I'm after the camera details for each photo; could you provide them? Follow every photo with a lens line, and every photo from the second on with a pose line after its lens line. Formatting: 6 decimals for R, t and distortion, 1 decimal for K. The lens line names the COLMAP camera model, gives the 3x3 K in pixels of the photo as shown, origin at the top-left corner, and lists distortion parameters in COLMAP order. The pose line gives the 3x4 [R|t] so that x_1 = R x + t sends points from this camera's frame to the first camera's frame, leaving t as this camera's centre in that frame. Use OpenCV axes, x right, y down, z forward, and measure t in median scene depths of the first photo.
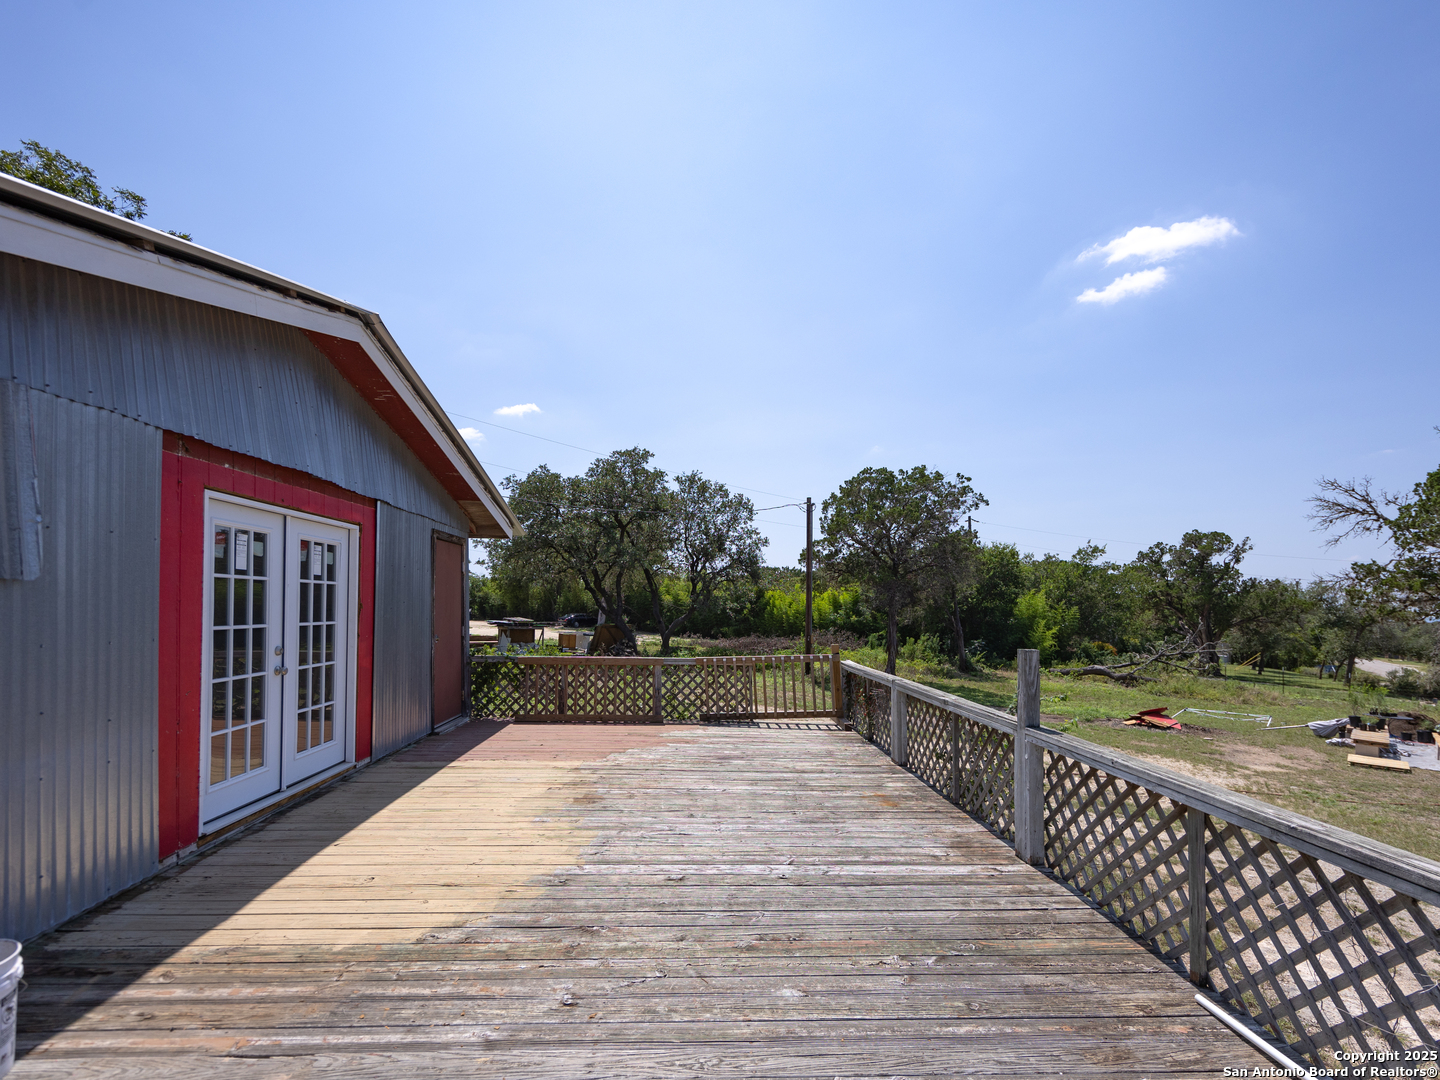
lens RADIAL K [[906.1, 0, 720.0], [0, 906.1, 540.0], [0, 0, 1]] dist [0.070009, 0.000548]
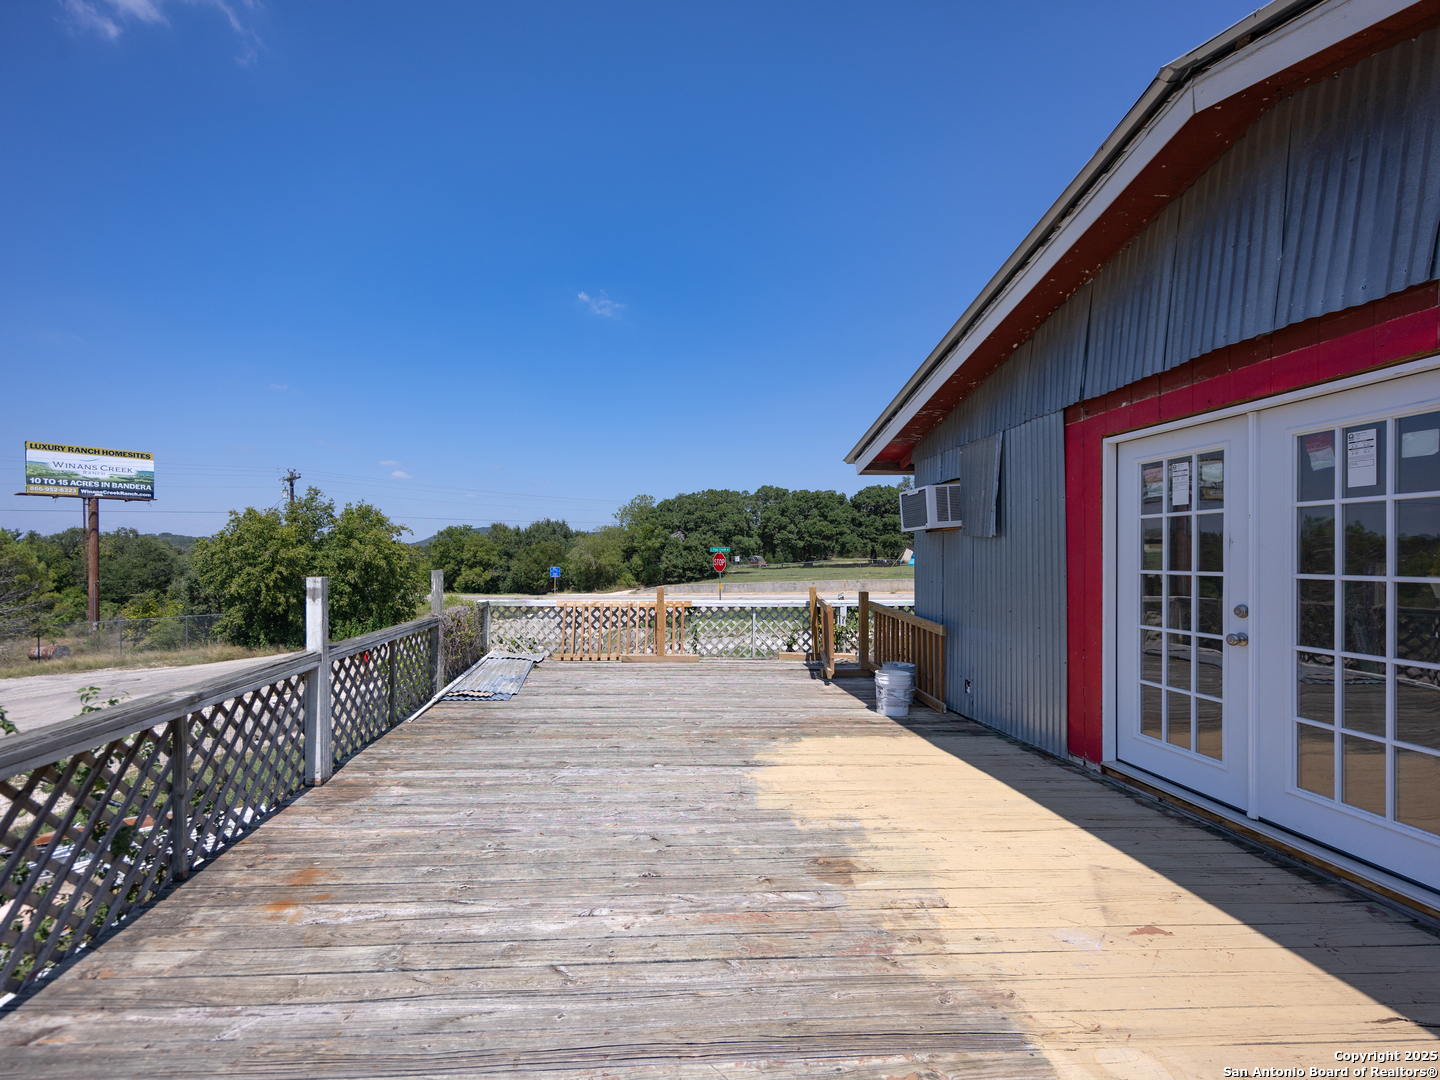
lens RADIAL K [[906.1, 0, 720.0], [0, 906.1, 540.0], [0, 0, 1]] dist [0.070009, 0.000548]
pose [[-0.998252, -0.014104, -0.057400, -0.052122], [-0.009524, 0.996807, -0.079282, 0.134503], [0.058335, -0.078597, -0.995198, 1.813094]]
